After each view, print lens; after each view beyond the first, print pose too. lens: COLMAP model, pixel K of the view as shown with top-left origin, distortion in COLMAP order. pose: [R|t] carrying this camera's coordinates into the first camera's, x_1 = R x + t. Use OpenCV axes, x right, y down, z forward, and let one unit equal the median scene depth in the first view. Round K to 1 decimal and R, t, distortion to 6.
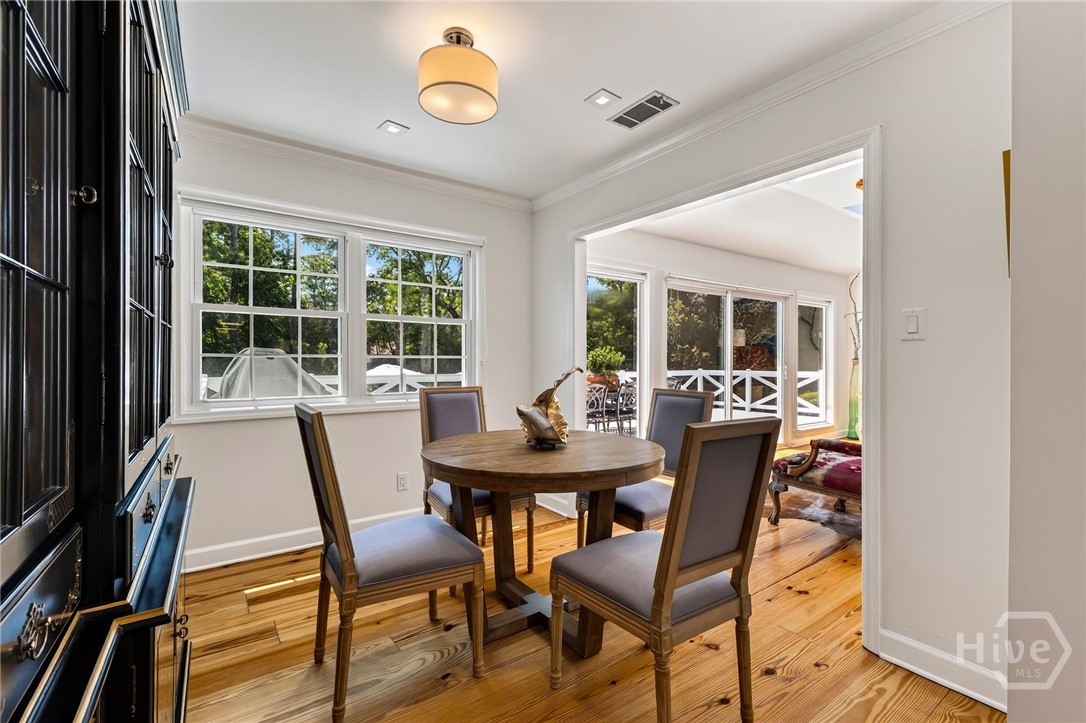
lens RADIAL K [[470.3, 0, 545.1], [0, 470.3, 359.3], [0, 0, 1]] dist [0.012426, 0.000084]
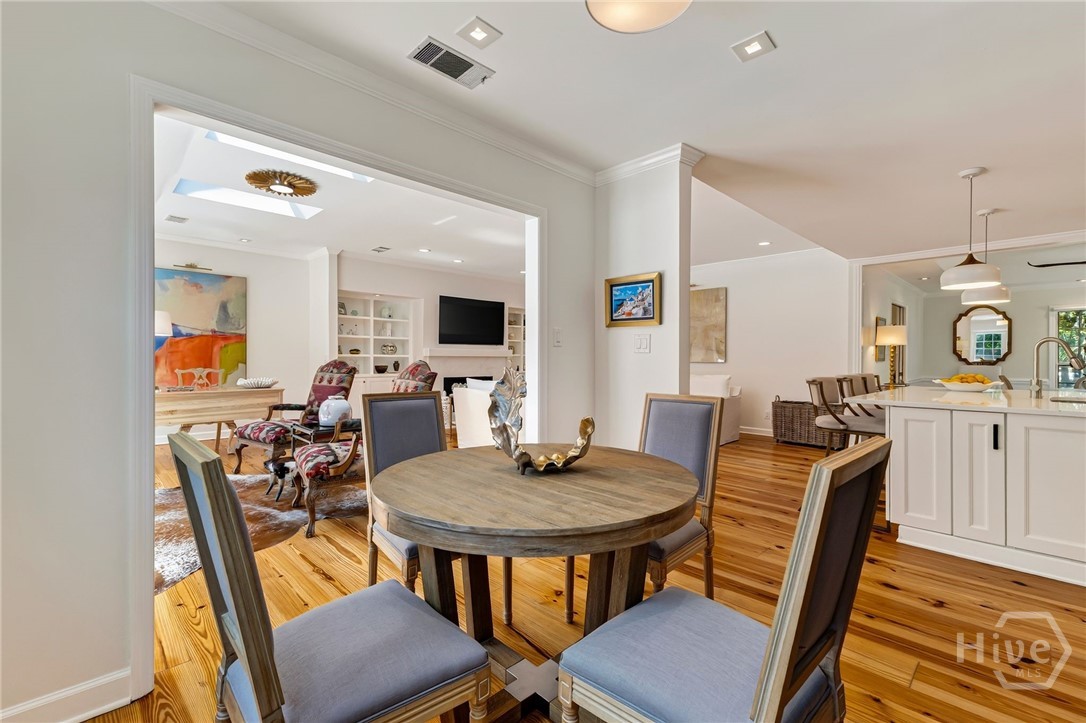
lens RADIAL K [[470.3, 0, 545.1], [0, 470.3, 359.3], [0, 0, 1]] dist [0.012426, 0.000084]
pose [[-0.172263, -0.008642, 0.985013, -0.338612], [-0.009189, 0.999932, 0.007166, -0.002181], [-0.985008, -0.007817, -0.172330, 0.500907]]
